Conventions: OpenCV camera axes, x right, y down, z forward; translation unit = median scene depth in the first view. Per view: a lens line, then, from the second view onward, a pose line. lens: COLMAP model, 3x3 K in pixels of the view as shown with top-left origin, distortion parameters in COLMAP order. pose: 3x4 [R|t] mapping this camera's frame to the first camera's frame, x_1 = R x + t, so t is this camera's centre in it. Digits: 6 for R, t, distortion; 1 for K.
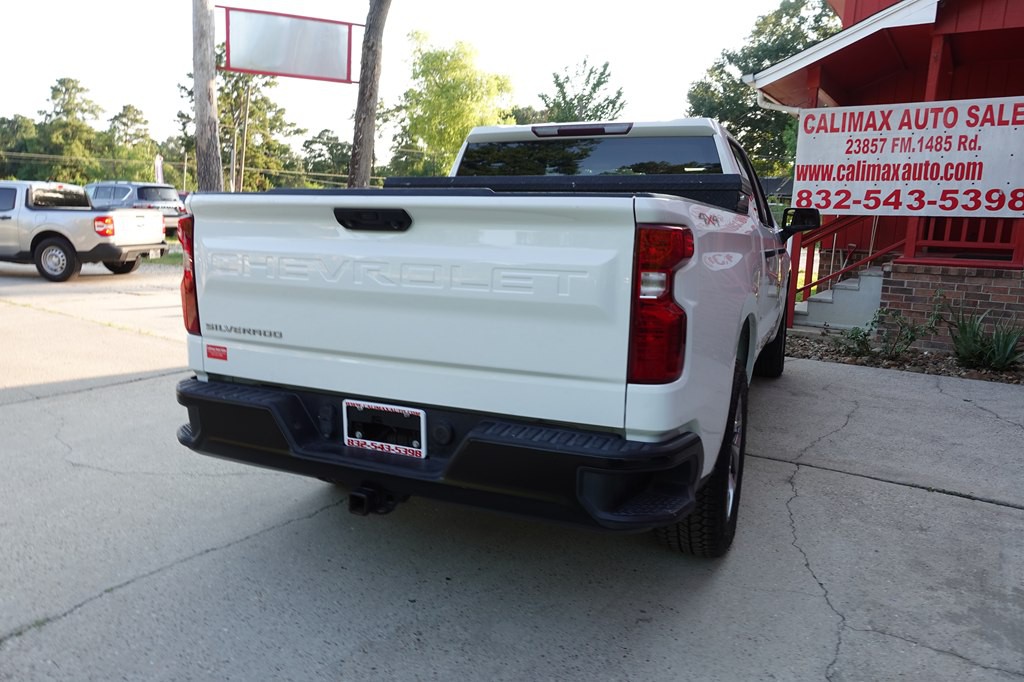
lens RADIAL K [[706.8, 0, 513.6], [0, 706.8, 338.7], [0, 0, 1]] dist [0.000674, -0.000214]
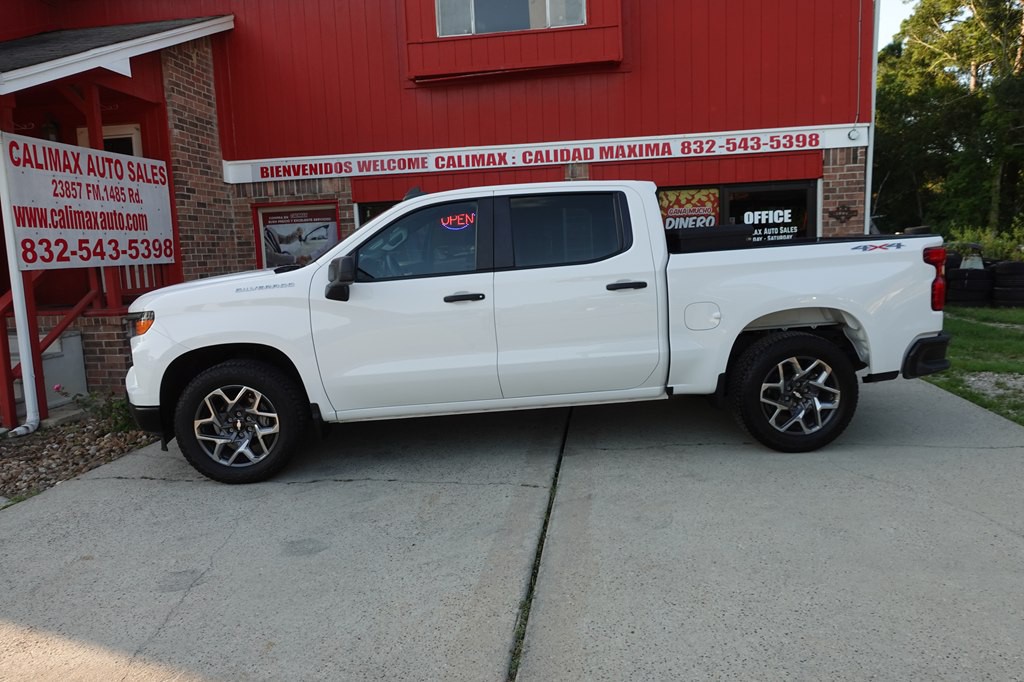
lens RADIAL K [[706.8, 0, 511.8], [0, 706.8, 338.4], [0, 0, 1]] dist [0.000674, -0.000214]
pose [[-0.437157, -0.120269, 0.891307, -0.561190], [0.189587, 0.956428, 0.222043, -0.193787], [-0.879176, 0.266048, -0.395308, 0.947490]]
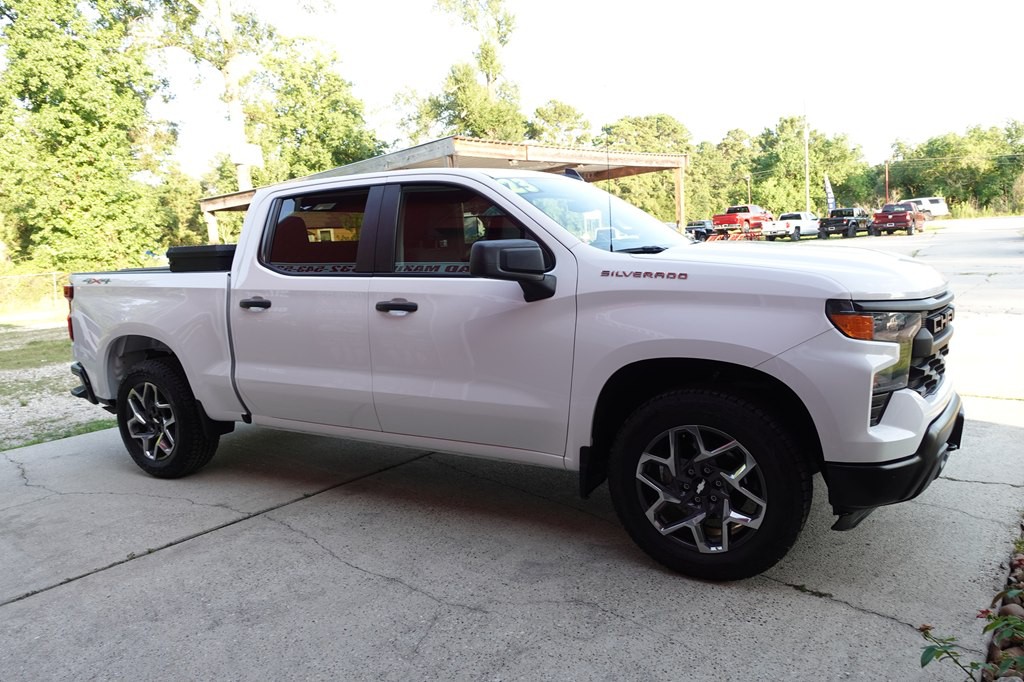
lens RADIAL K [[706.8, 0, 516.4], [0, 706.8, 335.4], [0, 0, 1]] dist [0.000674, -0.000214]
pose [[-0.109004, 0.114248, -0.987454, 0.702194], [-0.114061, 0.985375, 0.126598, -0.129418], [0.987476, 0.126430, -0.094378, 0.759912]]
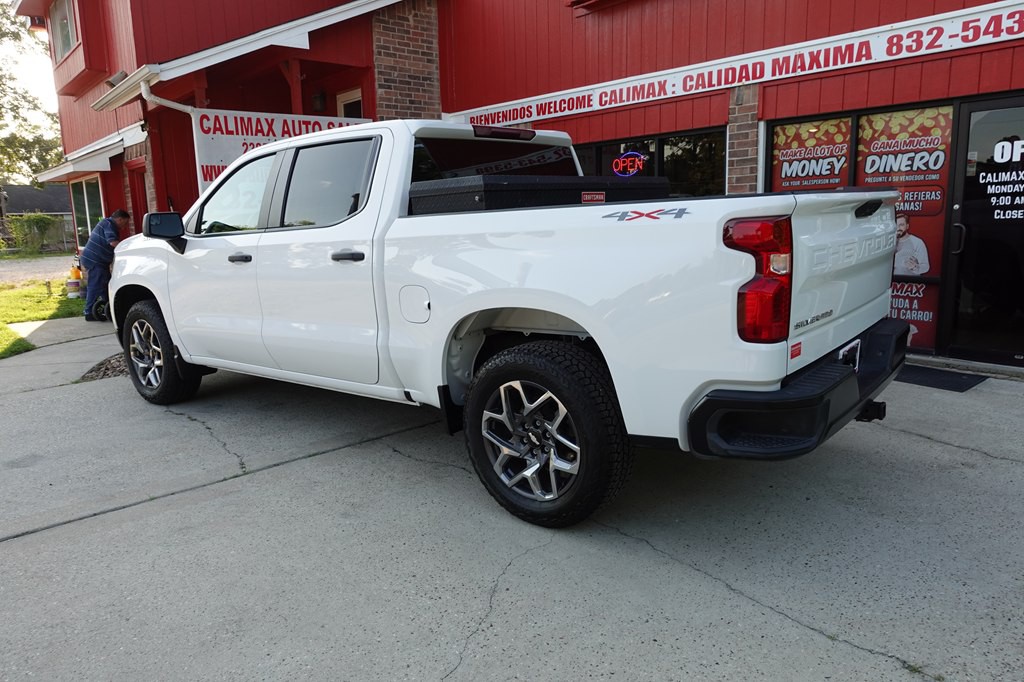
lens RADIAL K [[706.8, 0, 513.2], [0, 706.8, 337.7], [0, 0, 1]] dist [0.000674, -0.000214]
pose [[0.268975, -0.204295, 0.941231, -0.497278], [0.207151, 0.966646, 0.150614, -0.078754], [-0.940607, 0.154465, 0.302323, 0.362216]]
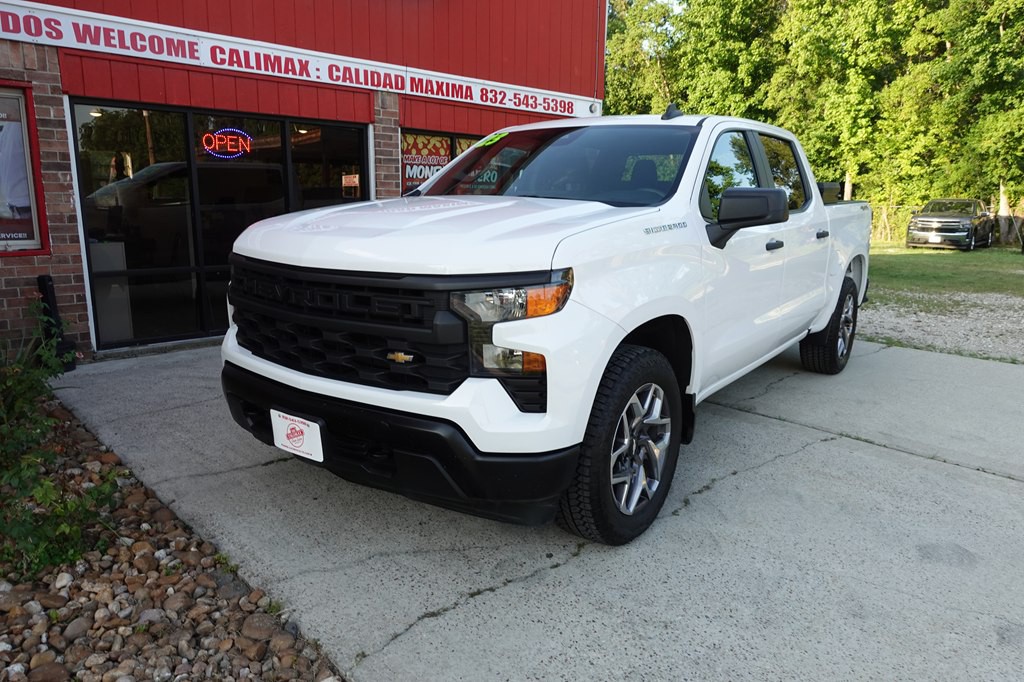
lens RADIAL K [[706.8, 0, 514.5], [0, 706.8, 338.0], [0, 0, 1]] dist [0.000674, -0.000214]
pose [[-0.973935, -0.080367, 0.212112, 0.068478], [0.001699, 0.932517, 0.361123, -0.225796], [-0.226820, 0.352071, -0.908074, 1.278516]]
